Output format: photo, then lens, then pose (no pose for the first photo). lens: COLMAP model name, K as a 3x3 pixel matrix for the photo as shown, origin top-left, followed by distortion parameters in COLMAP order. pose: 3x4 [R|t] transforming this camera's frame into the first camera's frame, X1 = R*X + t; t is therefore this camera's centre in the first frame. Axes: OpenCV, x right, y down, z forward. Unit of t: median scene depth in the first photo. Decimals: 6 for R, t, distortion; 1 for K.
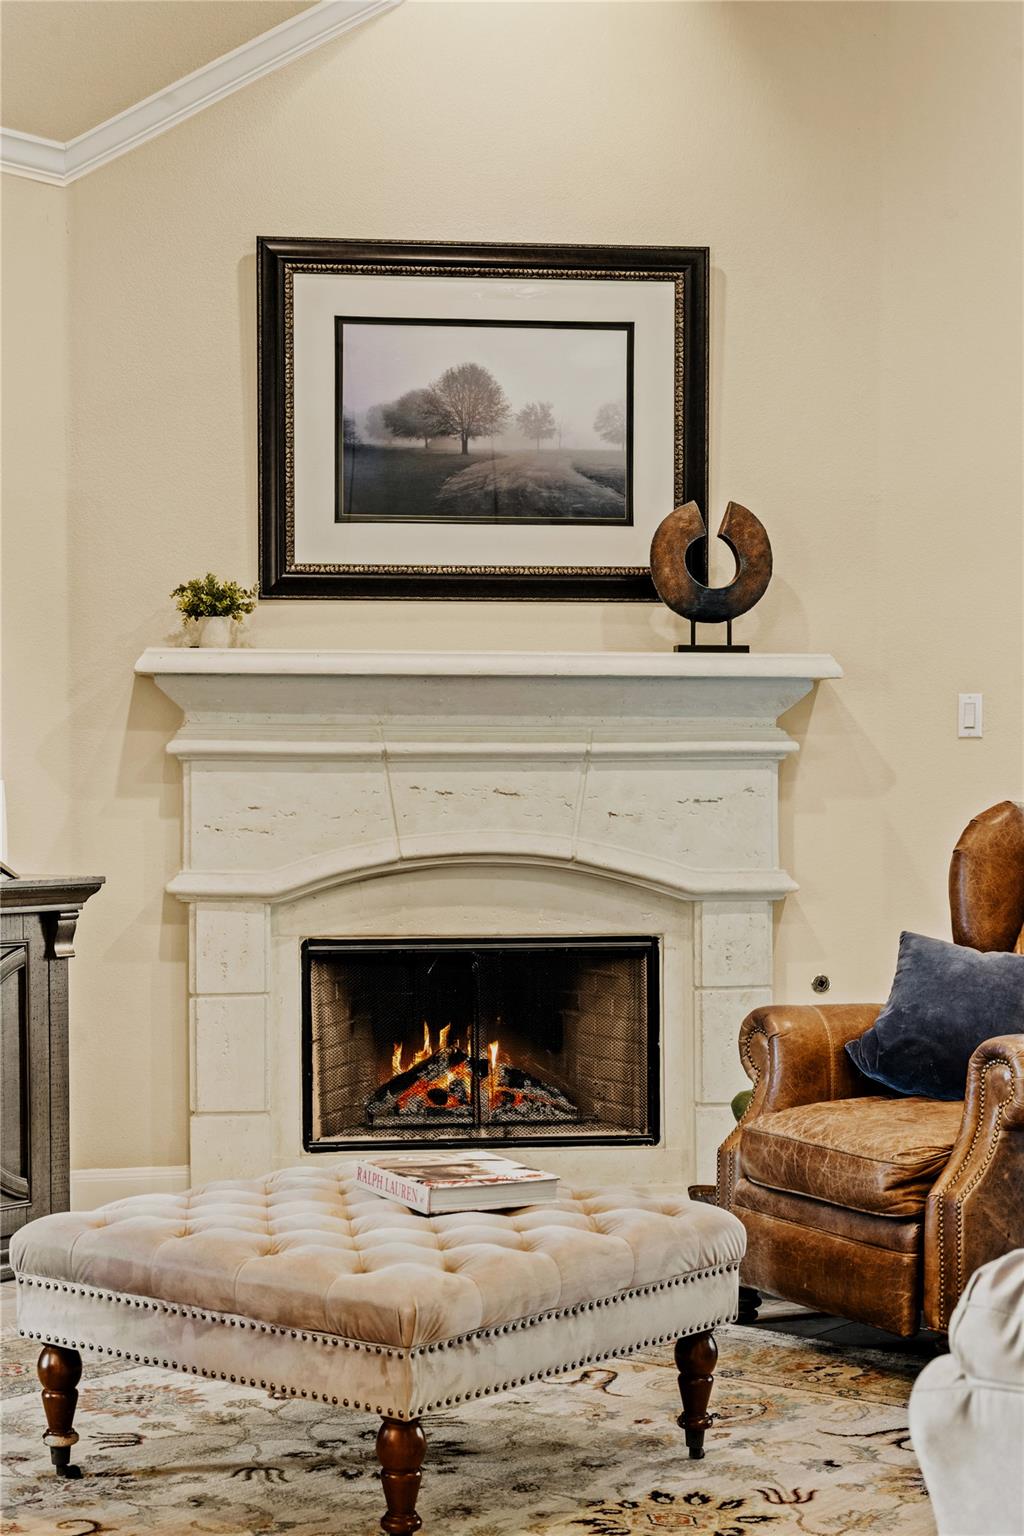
lens RADIAL K [[2501.5, 0, 512.0], [0, 2501.5, 768.0], [0, 0, 1]] dist [0.009979, -0.089982]
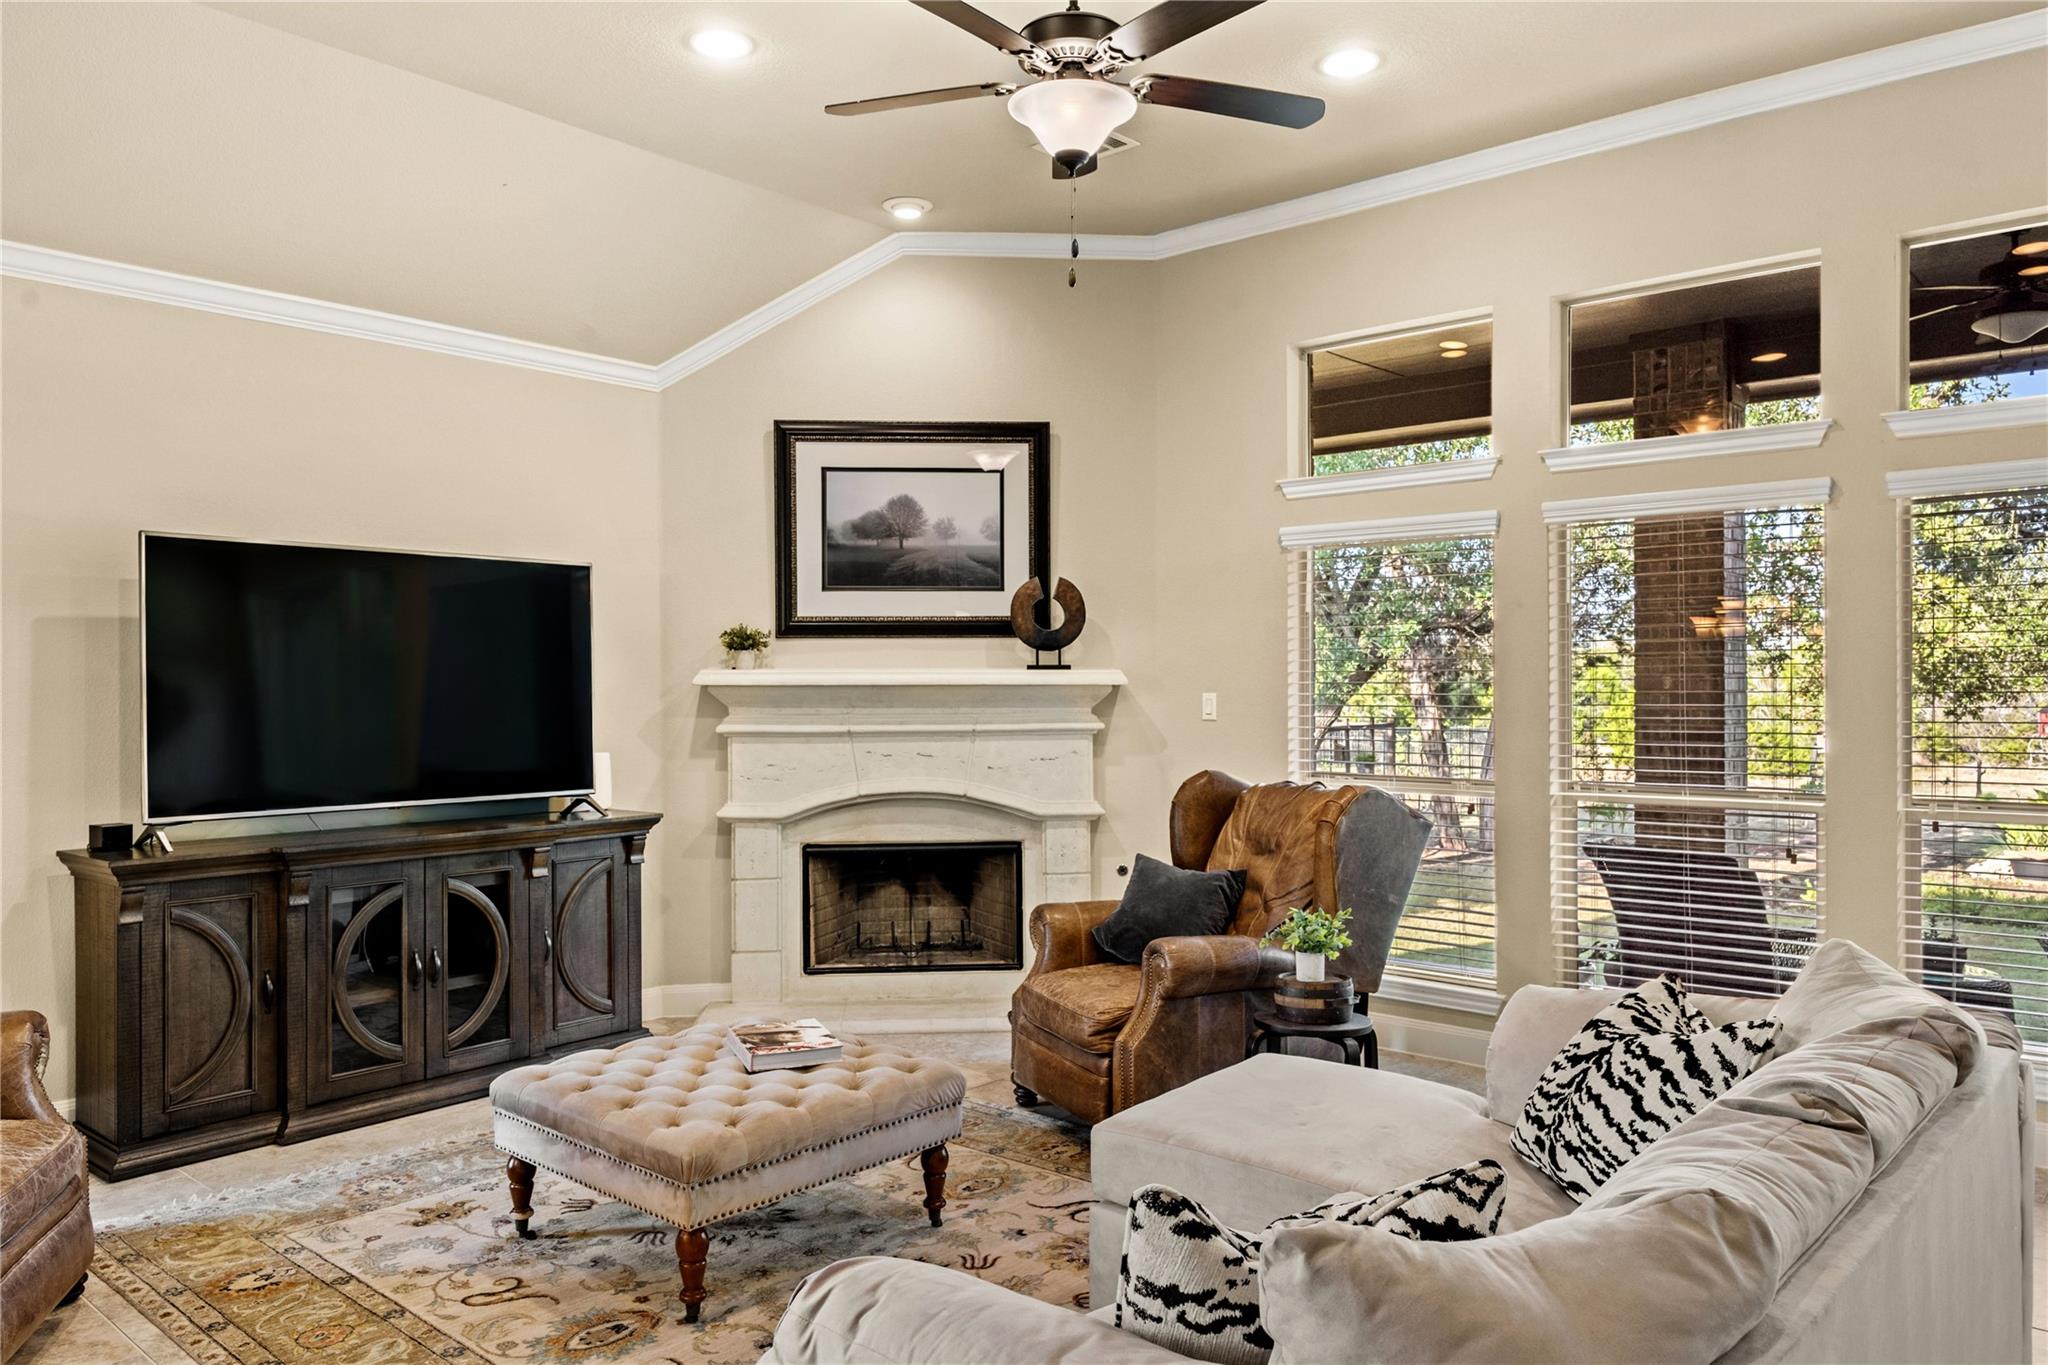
lens RADIAL K [[1418.1, 0, 1023.8], [0, 1418.1, 635.5], [0, 0, 1]] dist [0.001084, 0.000580]
pose [[0.998836, -0.006604, -0.047777, 0.108878], [0.005027, 0.999441, -0.033056, -0.037926], [0.047968, 0.032778, 0.998311, 0.073193]]
